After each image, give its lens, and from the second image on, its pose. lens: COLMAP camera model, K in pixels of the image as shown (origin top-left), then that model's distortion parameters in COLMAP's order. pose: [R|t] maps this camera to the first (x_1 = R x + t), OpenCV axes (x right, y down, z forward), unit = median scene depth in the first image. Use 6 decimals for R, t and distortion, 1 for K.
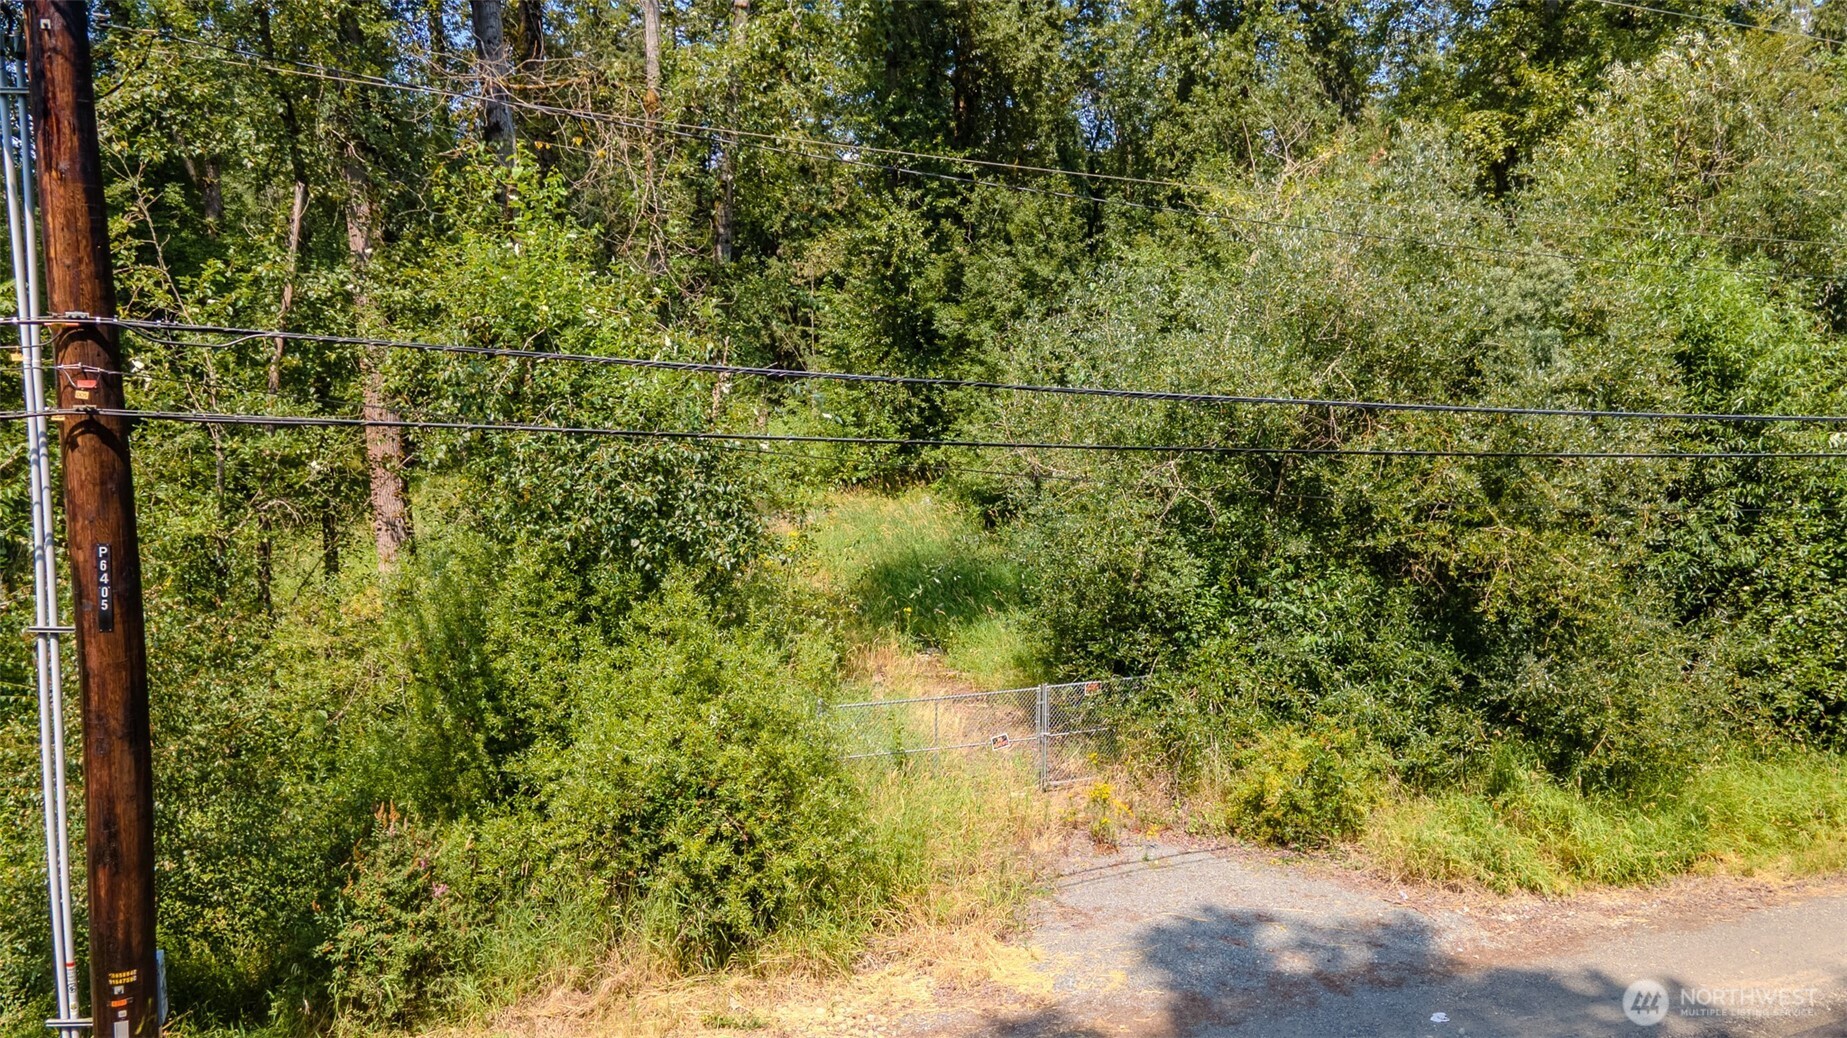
lens RADIAL K [[1325.7, 0, 914.7], [0, 1325.7, 516.2], [0, 0, 1]] dist [0.022371, 0.074303]
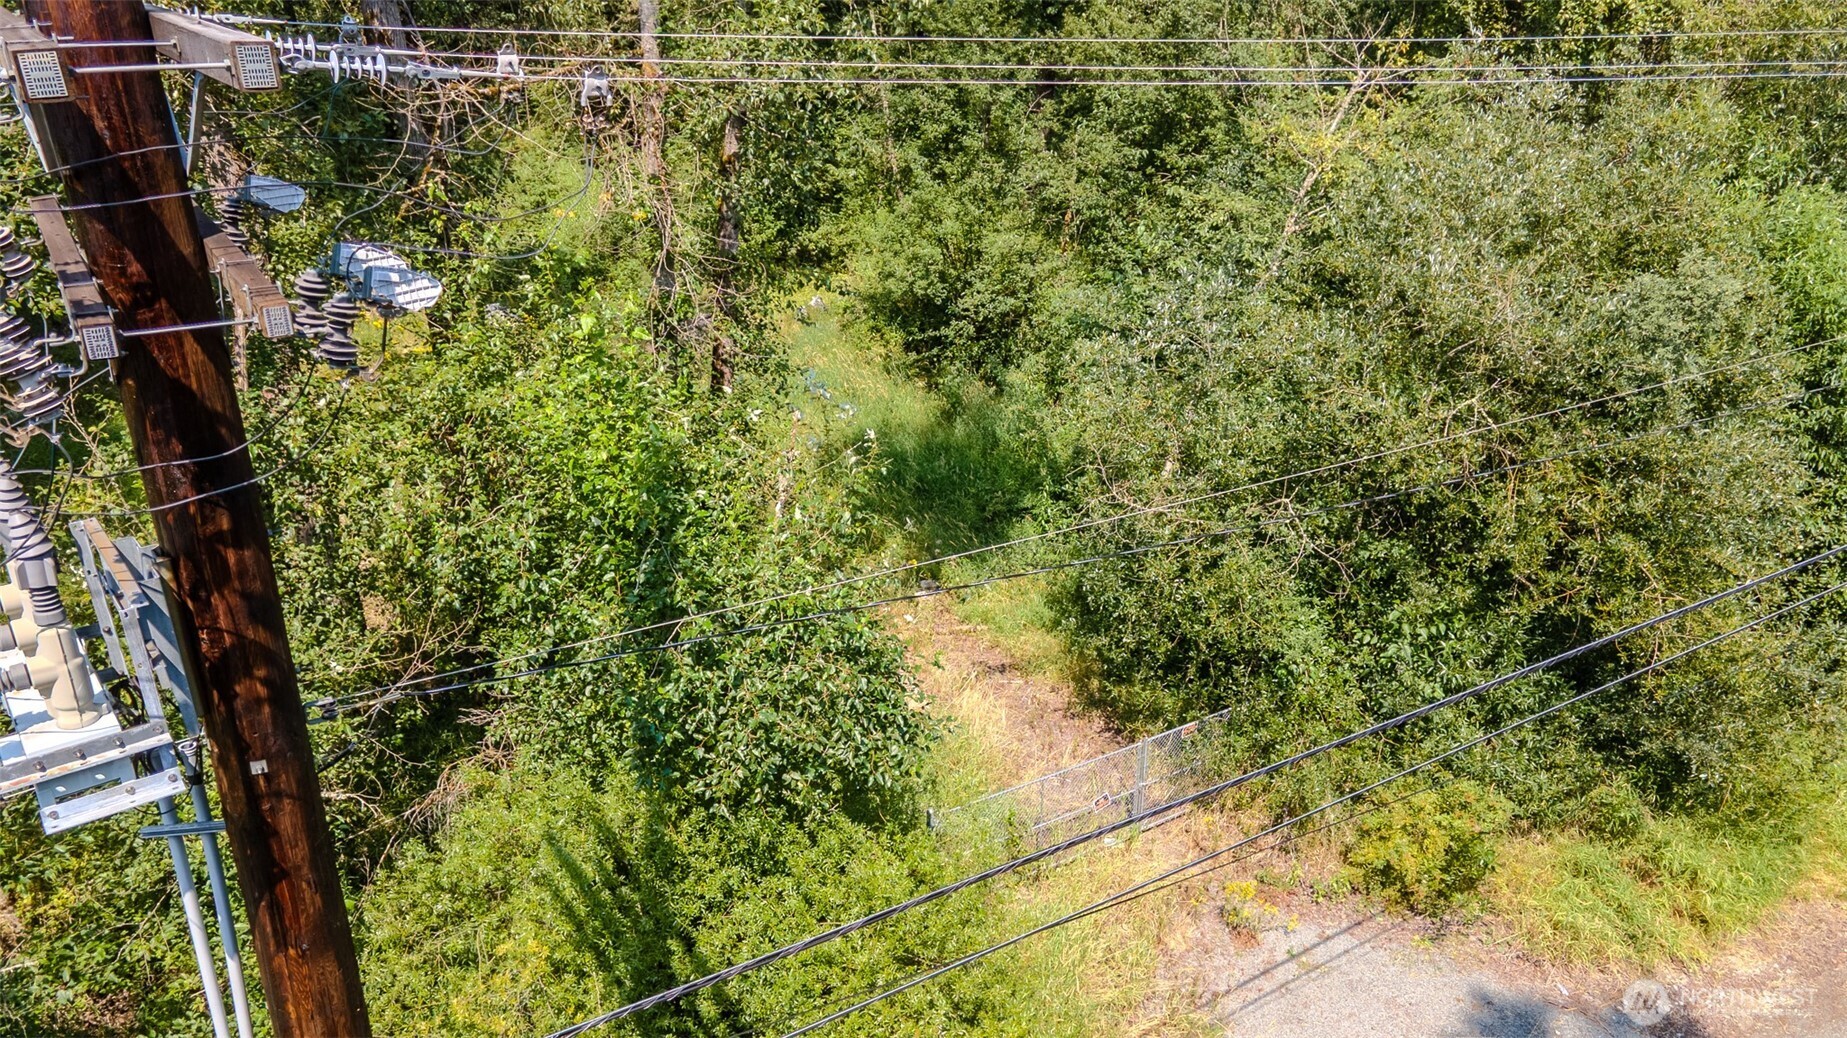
lens RADIAL K [[1325.7, 0, 914.7], [0, 1325.7, 516.2], [0, 0, 1]] dist [0.022371, 0.074303]
pose [[0.984402, -0.087144, 0.152835, -0.208670], [0.042227, 0.960346, 0.275593, -0.315878], [-0.170791, -0.264841, 0.949047, 0.190643]]
